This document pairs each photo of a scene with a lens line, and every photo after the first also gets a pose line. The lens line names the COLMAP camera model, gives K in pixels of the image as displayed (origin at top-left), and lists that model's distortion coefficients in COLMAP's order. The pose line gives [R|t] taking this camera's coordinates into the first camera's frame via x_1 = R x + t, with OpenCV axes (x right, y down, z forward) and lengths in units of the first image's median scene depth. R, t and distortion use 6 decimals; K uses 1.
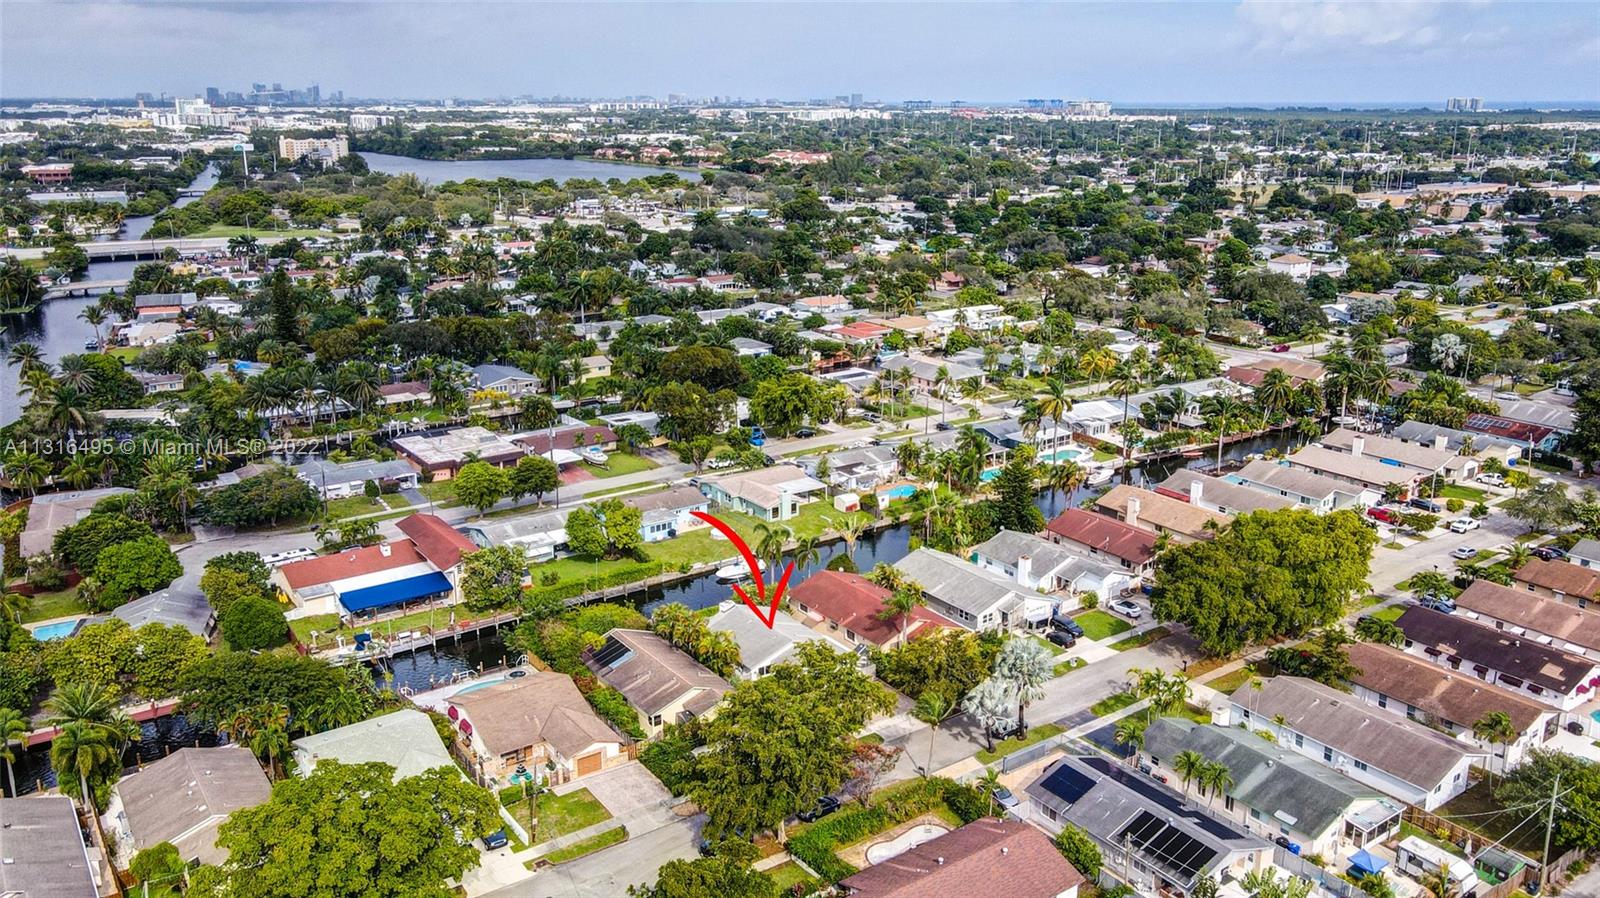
lens RADIAL K [[1304.0, 0, 786.4], [0, 1304.0, 447.5], [0, 0, 1]] dist [-0.025515, 0.101682]
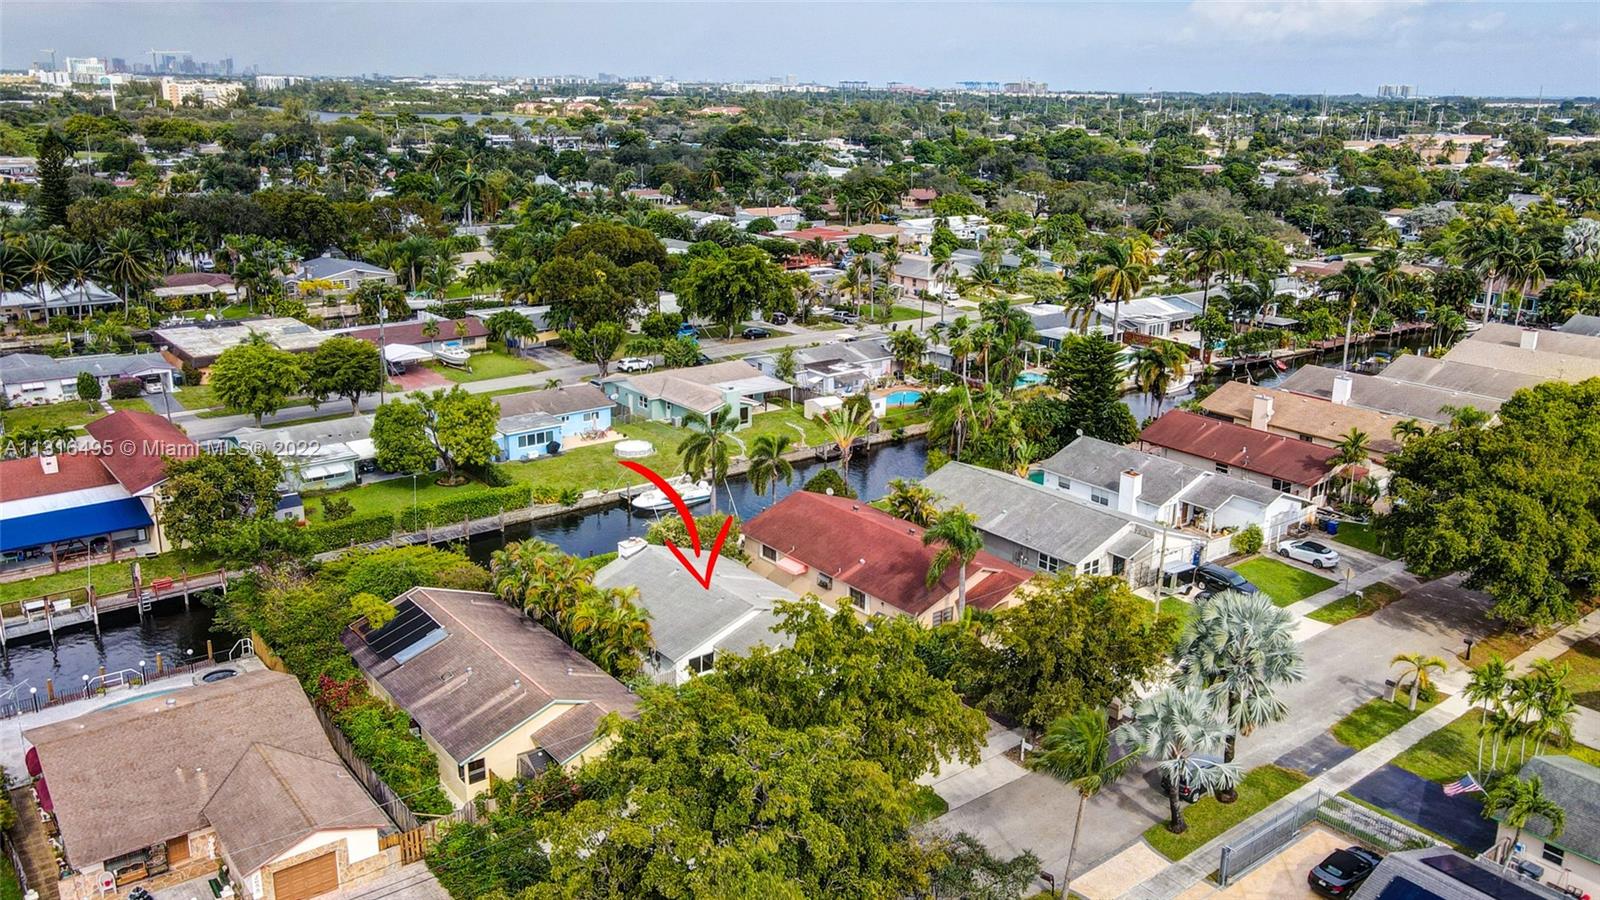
lens RADIAL K [[1281.2, 0, 800.0], [0, 1281.2, 450.0], [0, 0, 1]] dist [-0.001436, 0.007241]
pose [[0.997955, 0.001653, 0.063892, -0.008158], [-0.002107, 0.999973, 0.007048, 0.065877], [-0.063879, -0.007169, 0.997932, 0.391582]]
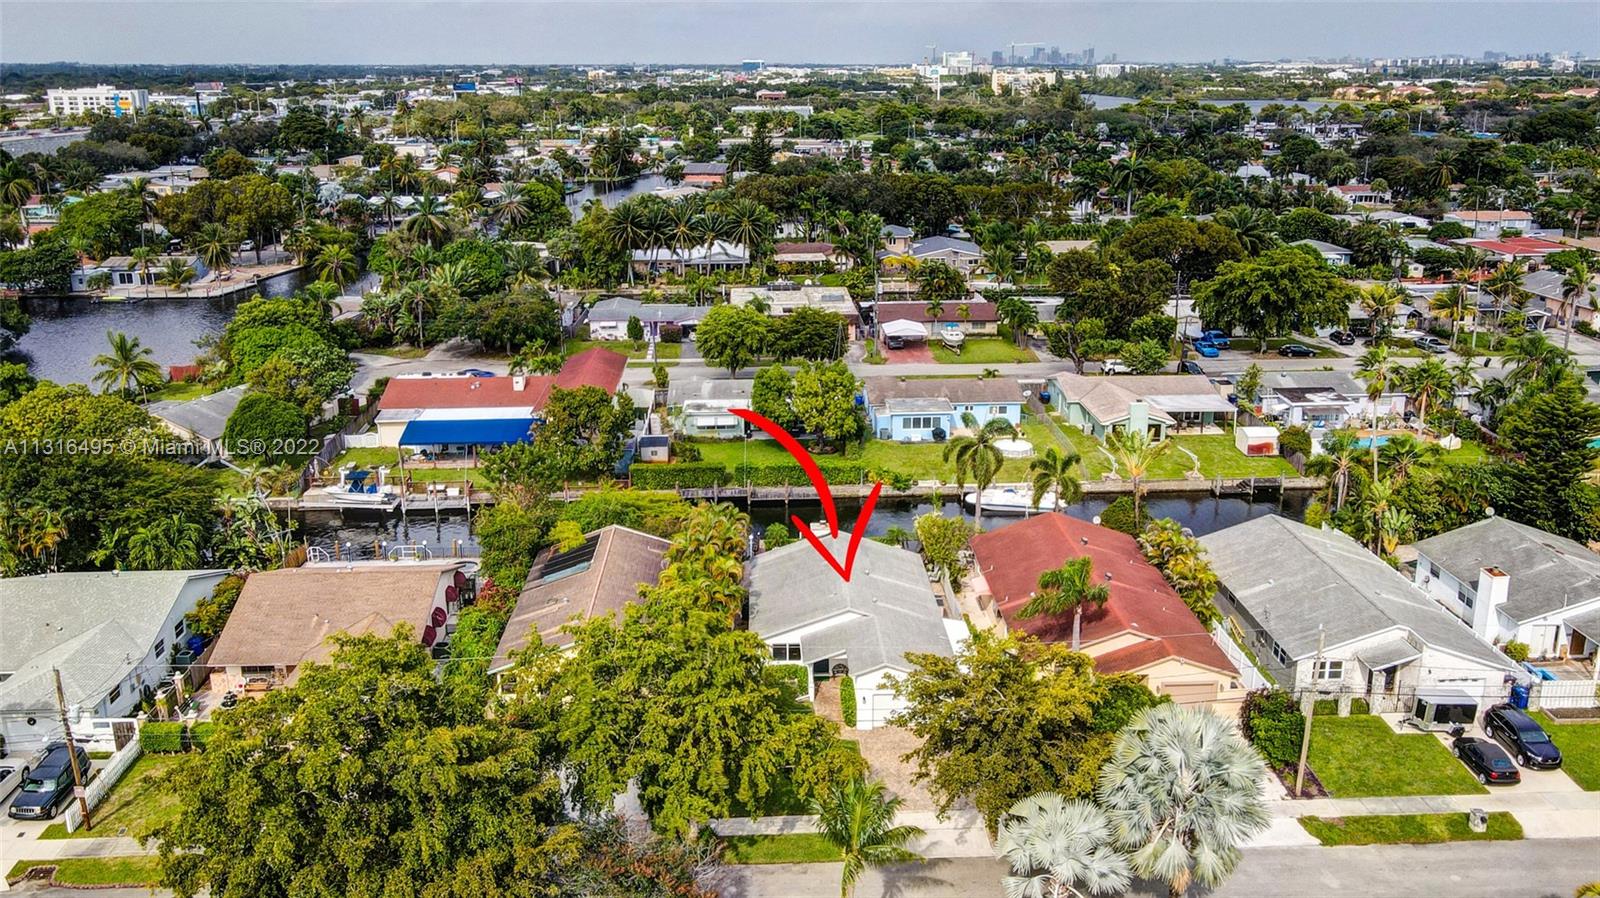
lens RADIAL K [[1304.0, 0, 786.4], [0, 1304.0, 447.5], [0, 0, 1]] dist [-0.025515, 0.101682]
pose [[0.839311, 0.158134, -0.520144, 0.194193], [-0.149251, 0.987023, 0.059241, 0.047974], [0.522762, 0.027911, 0.852021, 0.444934]]
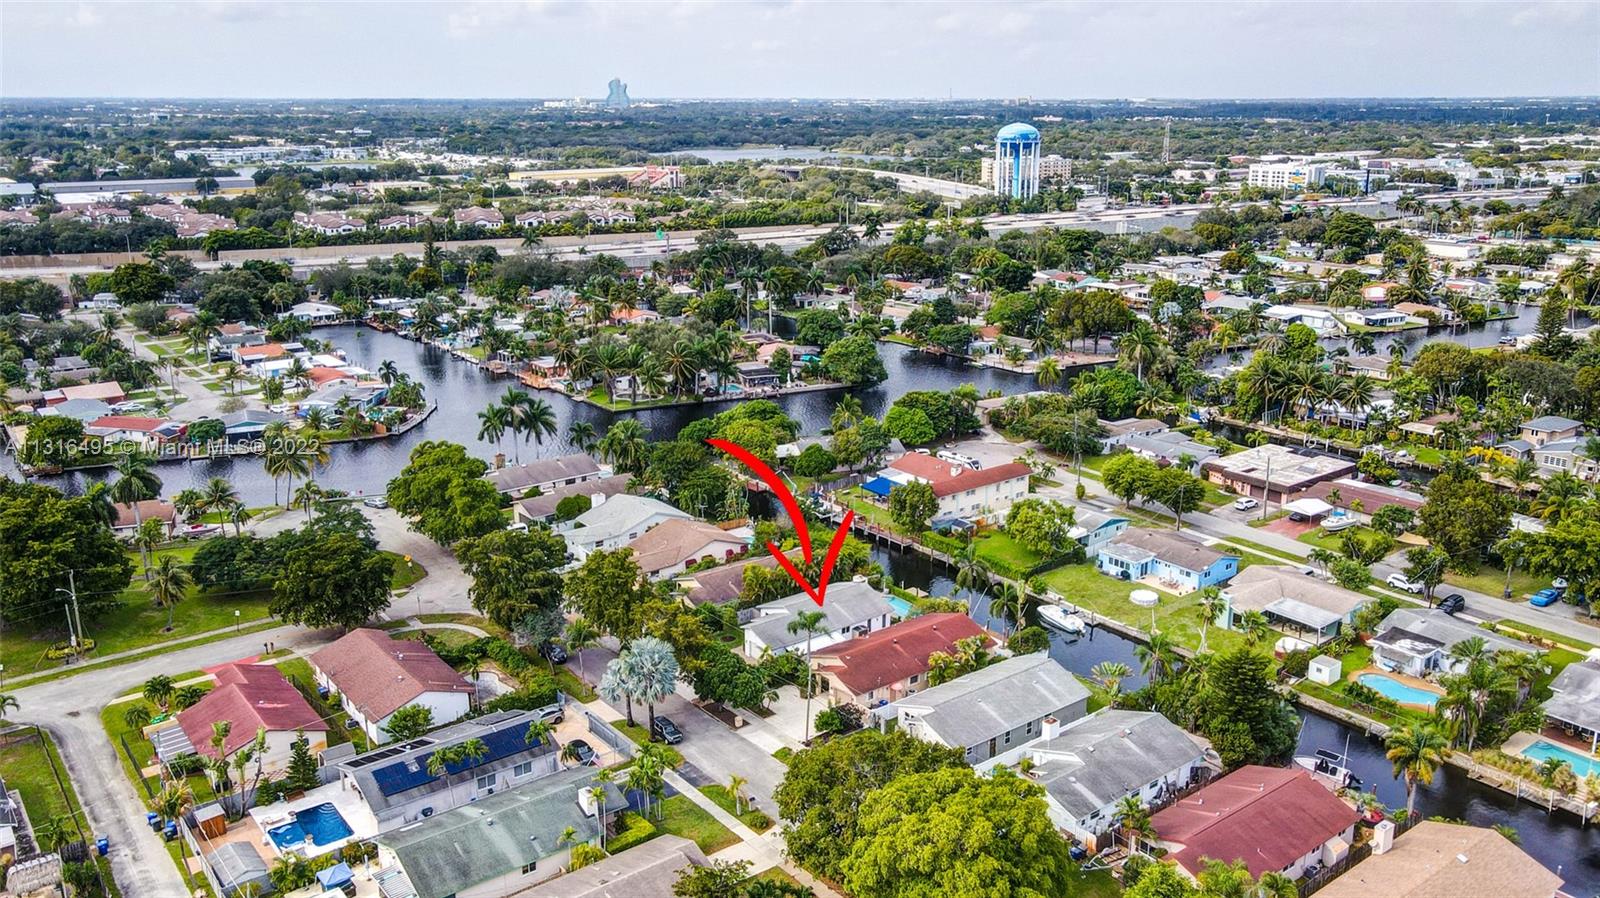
lens RADIAL K [[1244.2, 0, 797.1], [0, 1244.2, 469.8], [0, 0, 1]] dist [0.041432, -0.000237]
pose [[0.043399, 0.291817, -0.955489, 0.768527], [-0.267840, 0.924778, 0.270272, -0.190547], [0.962486, 0.244188, 0.118294, 0.696762]]
